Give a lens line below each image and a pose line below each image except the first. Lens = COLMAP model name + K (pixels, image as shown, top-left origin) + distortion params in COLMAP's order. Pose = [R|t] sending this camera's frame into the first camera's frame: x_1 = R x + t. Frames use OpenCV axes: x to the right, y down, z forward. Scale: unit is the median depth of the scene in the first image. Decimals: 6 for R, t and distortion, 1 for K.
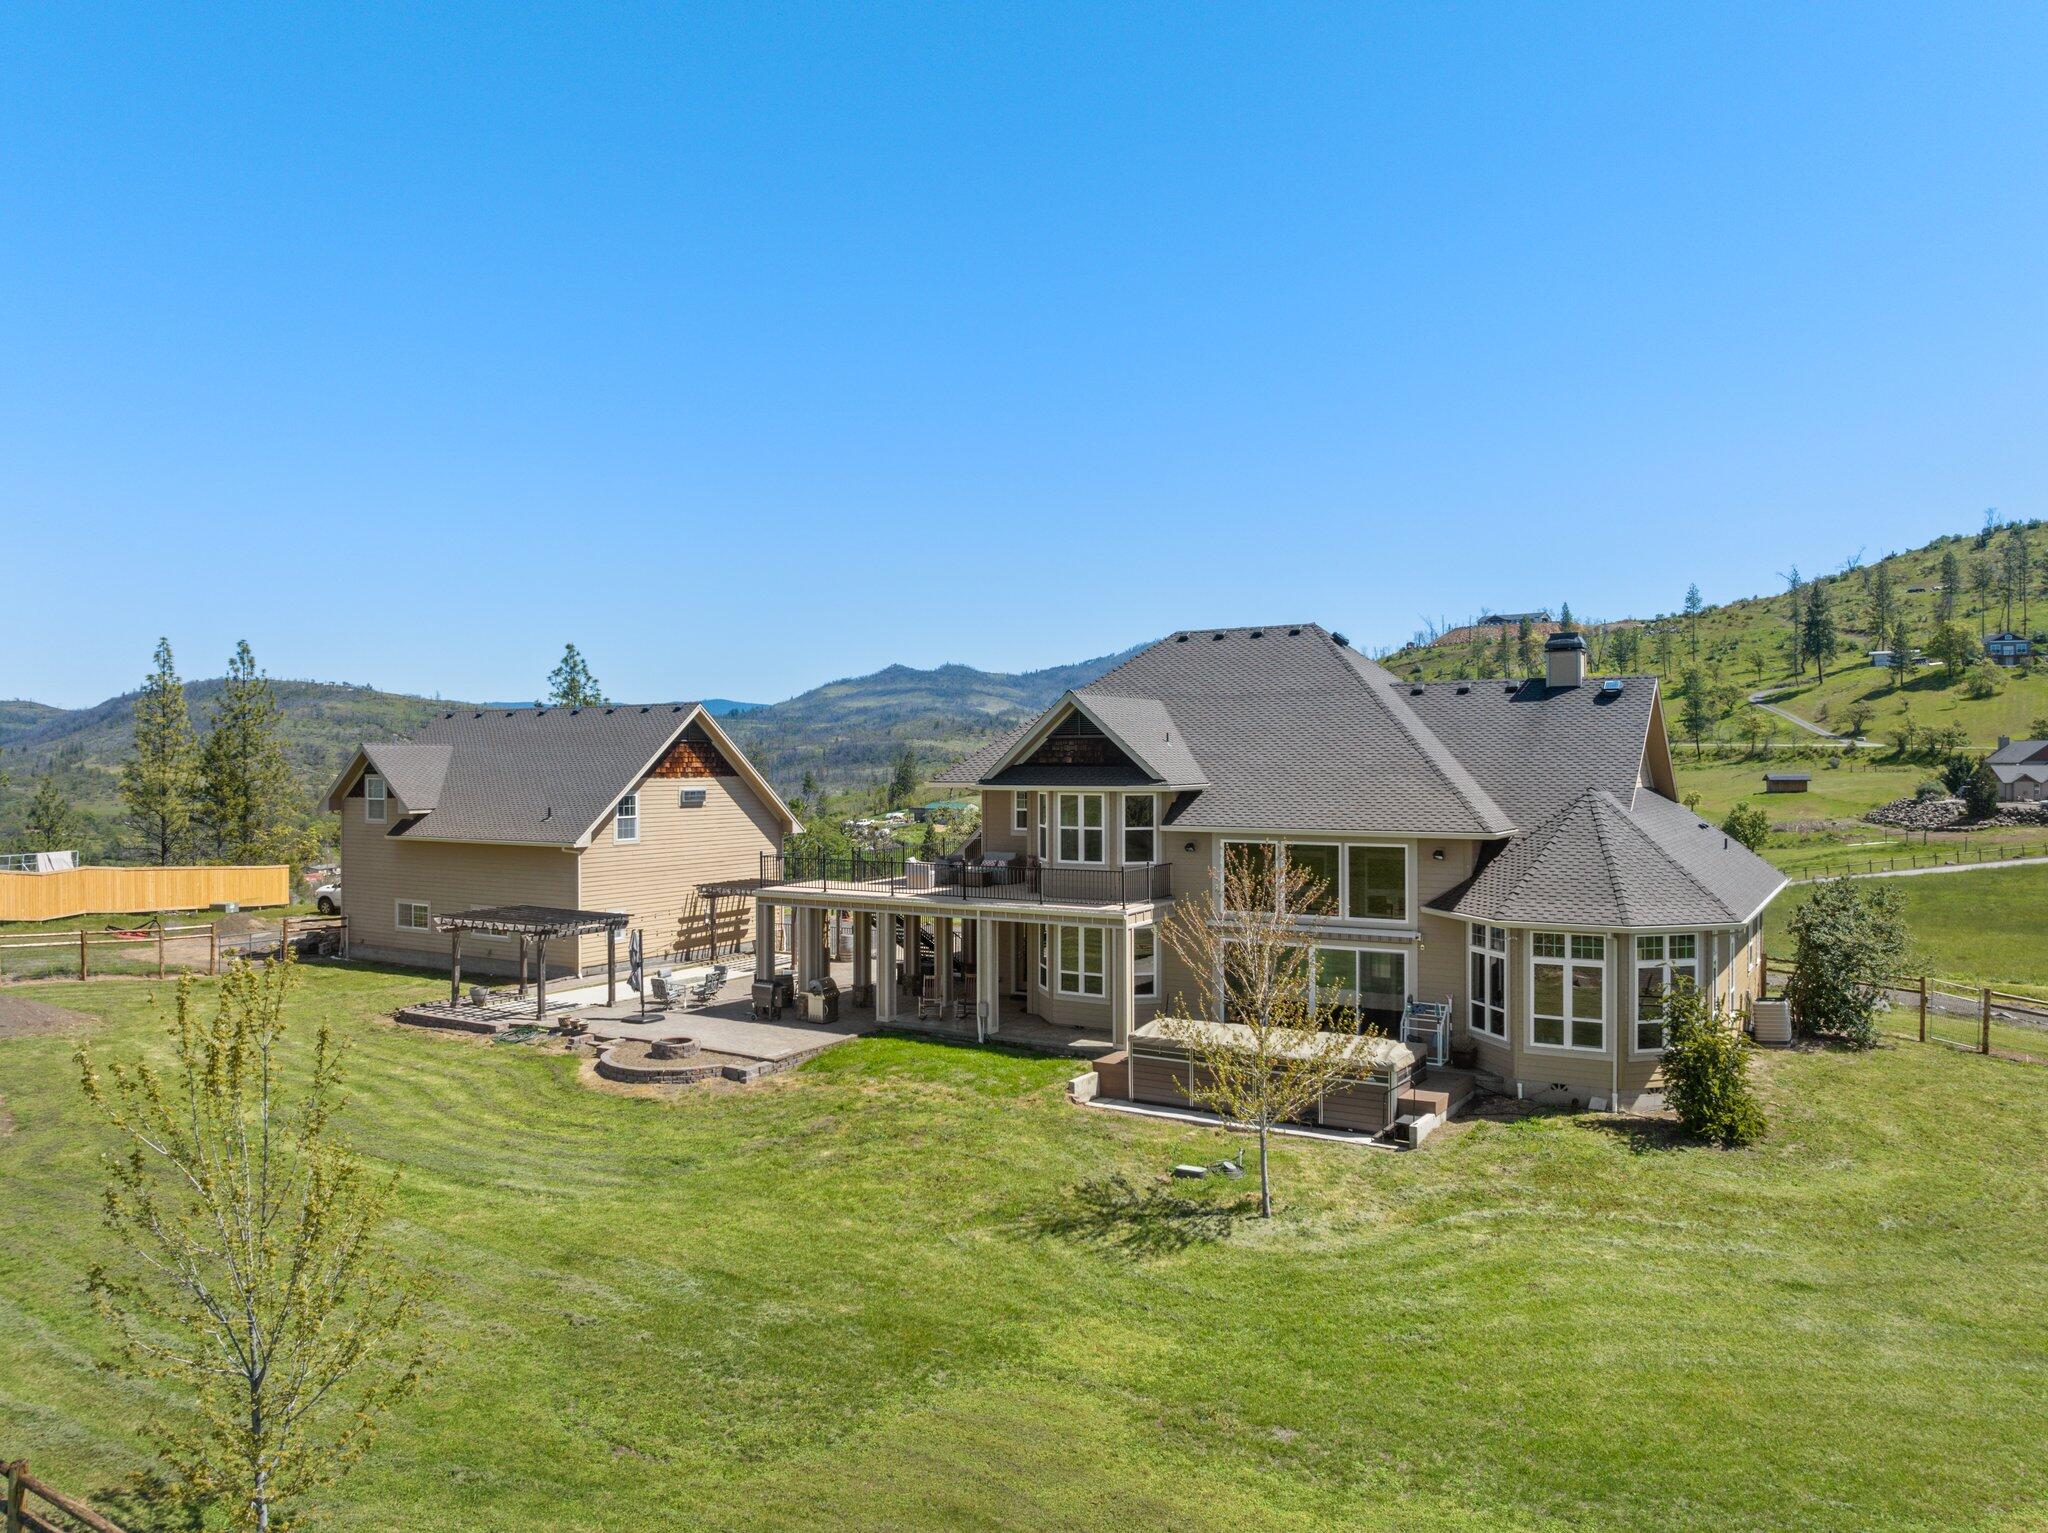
lens RADIAL K [[1436.9, 0, 1004.3], [0, 1436.9, 746.7], [0, 0, 1]] dist [-0.040426, -0.000112]
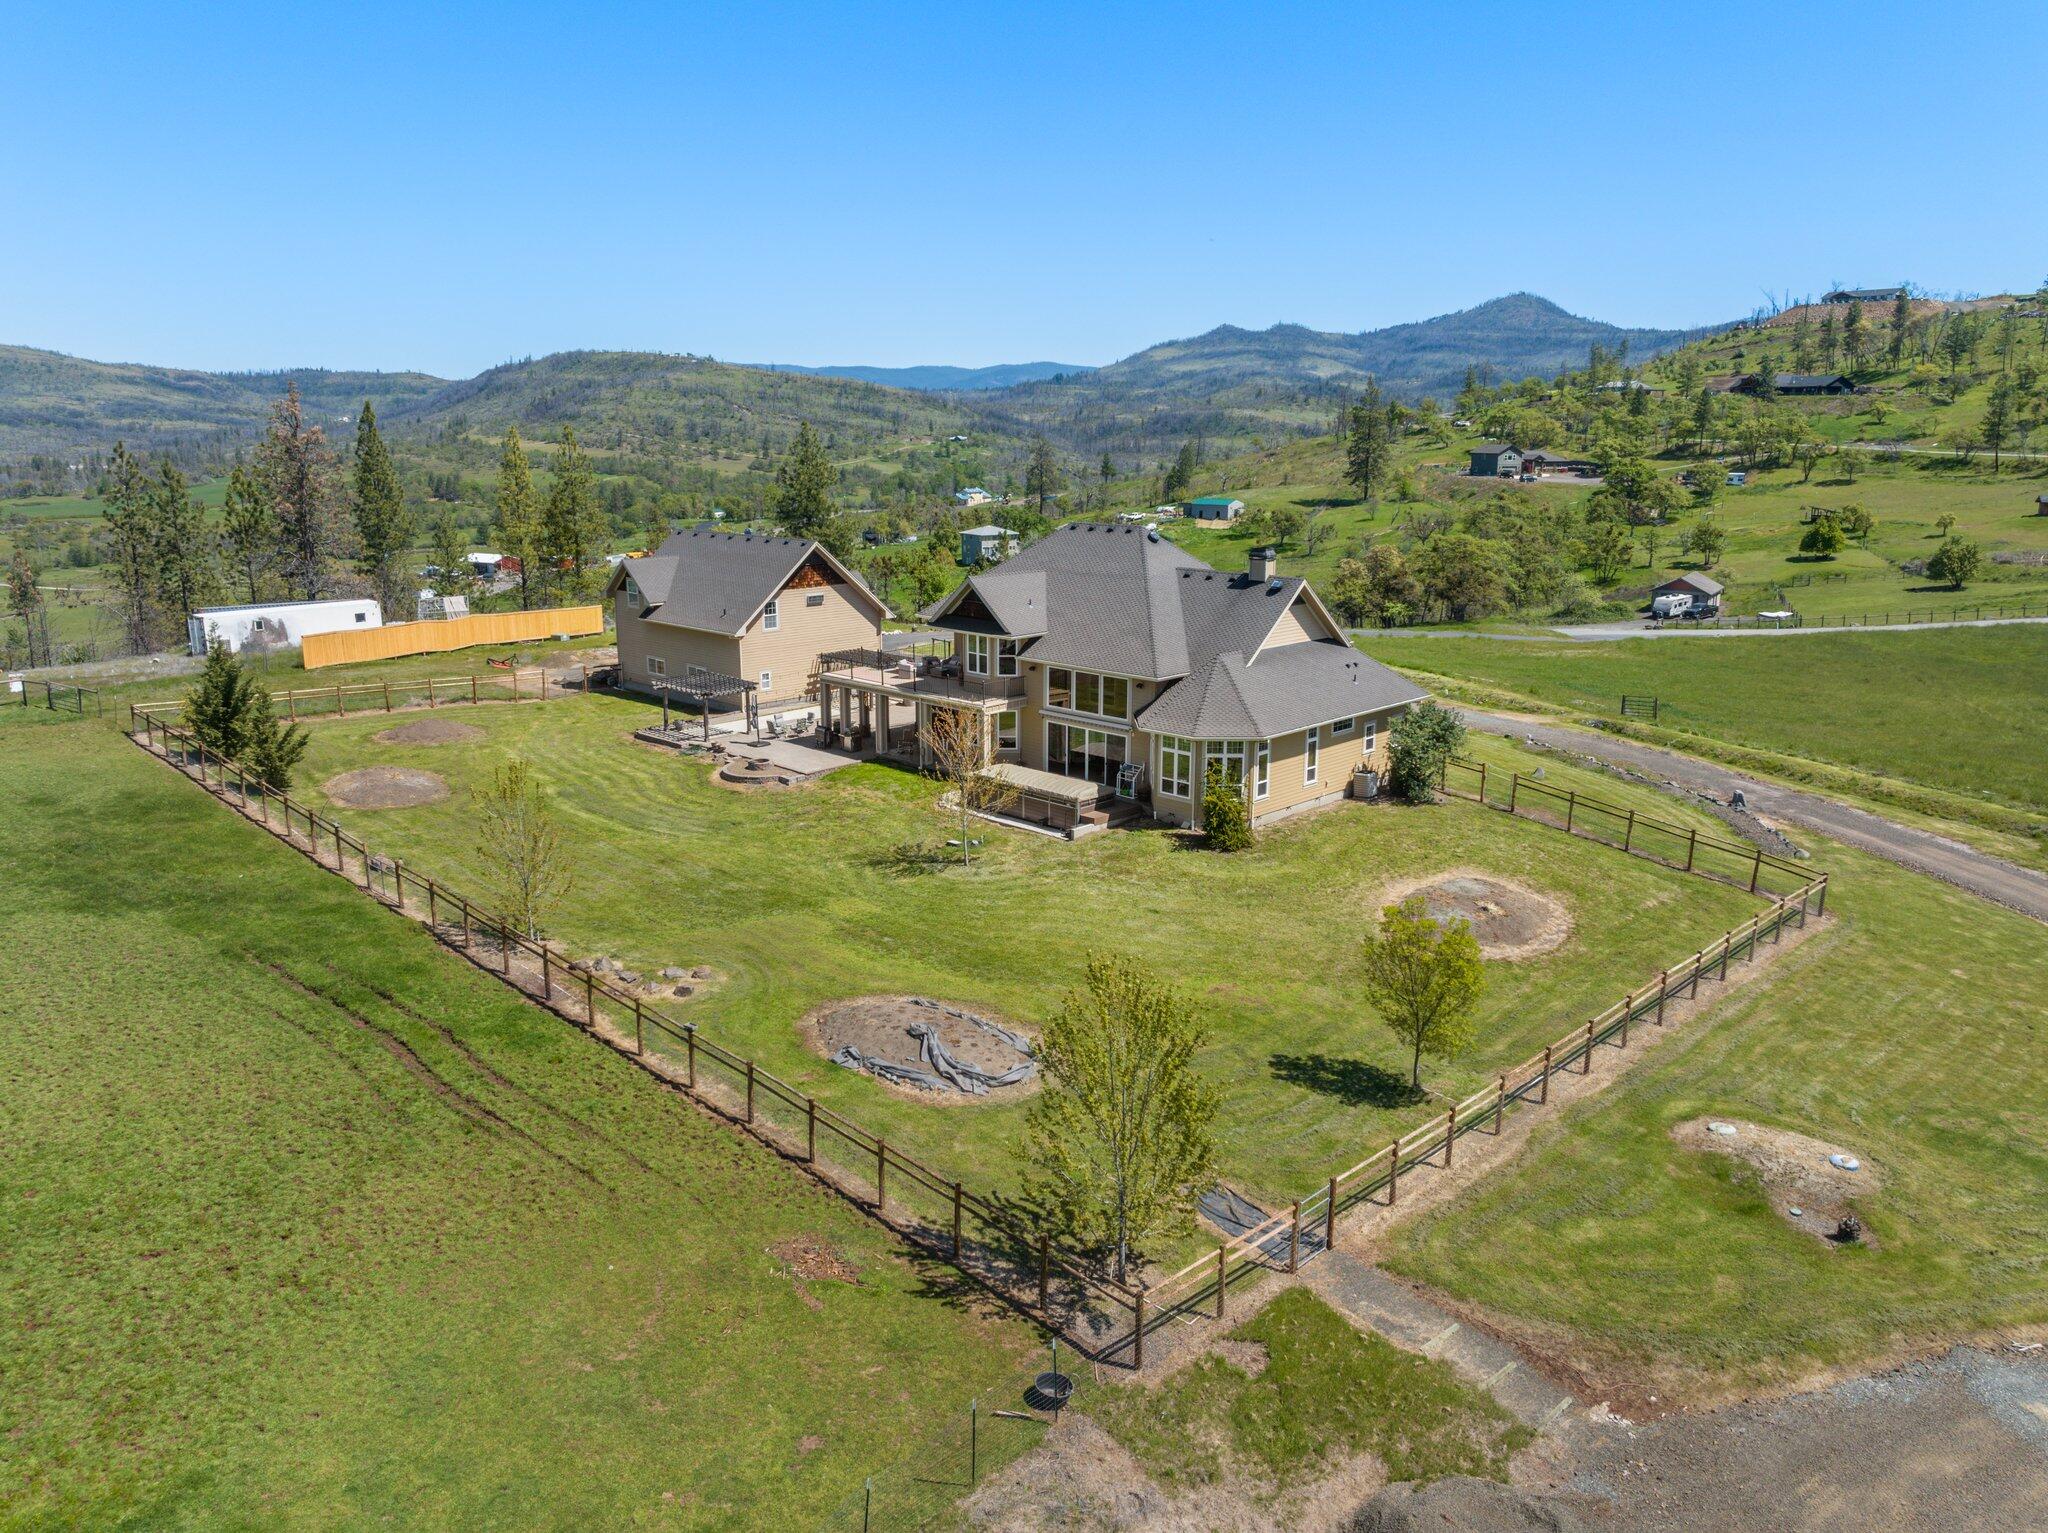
lens RADIAL K [[1452.4, 0, 1022.2], [0, 1452.4, 758.9], [0, 0, 1]] dist [-0.040715, -0.001338]
pose [[0.976002, 0.052671, -0.211297, 0.366735], [-0.000721, 0.971084, 0.238736, -0.182322], [0.217762, -0.232855, 0.947818, -0.532069]]
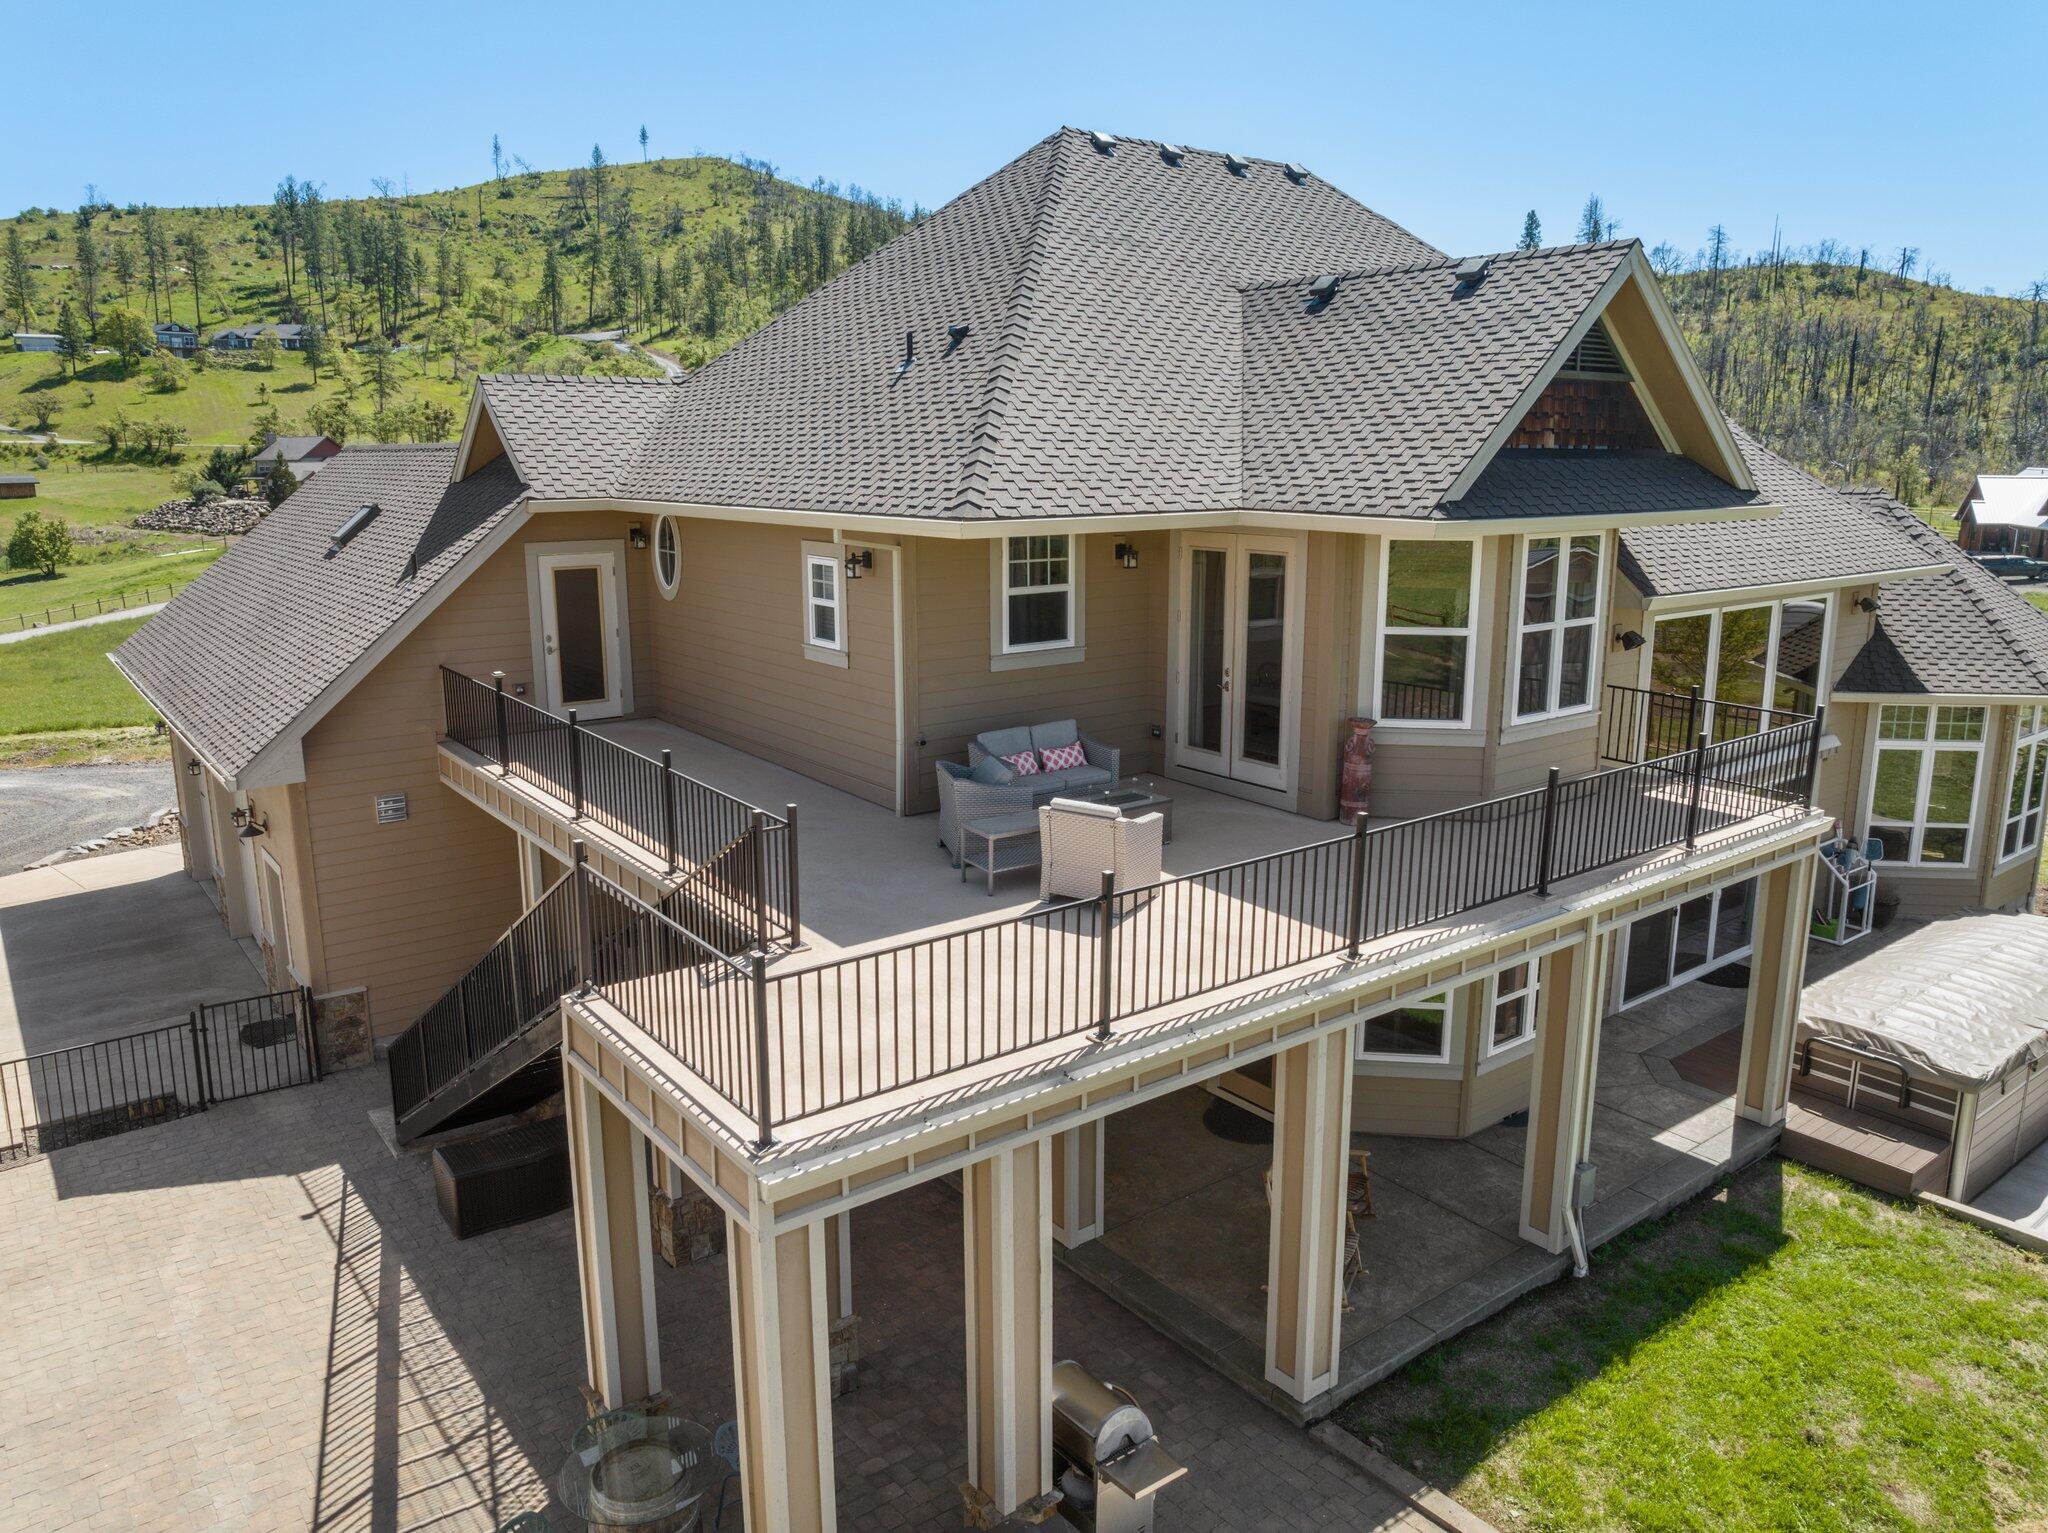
lens RADIAL K [[1440.5, 0, 1022.1], [0, 1440.5, 759.6], [0, 0, 1]] dist [-0.047061, 0.013675]
pose [[0.328841, -0.195284, 0.923974, -0.250906], [-0.009758, 0.977632, 0.210097, 0.010003], [-0.944335, -0.078105, 0.319580, 0.735377]]
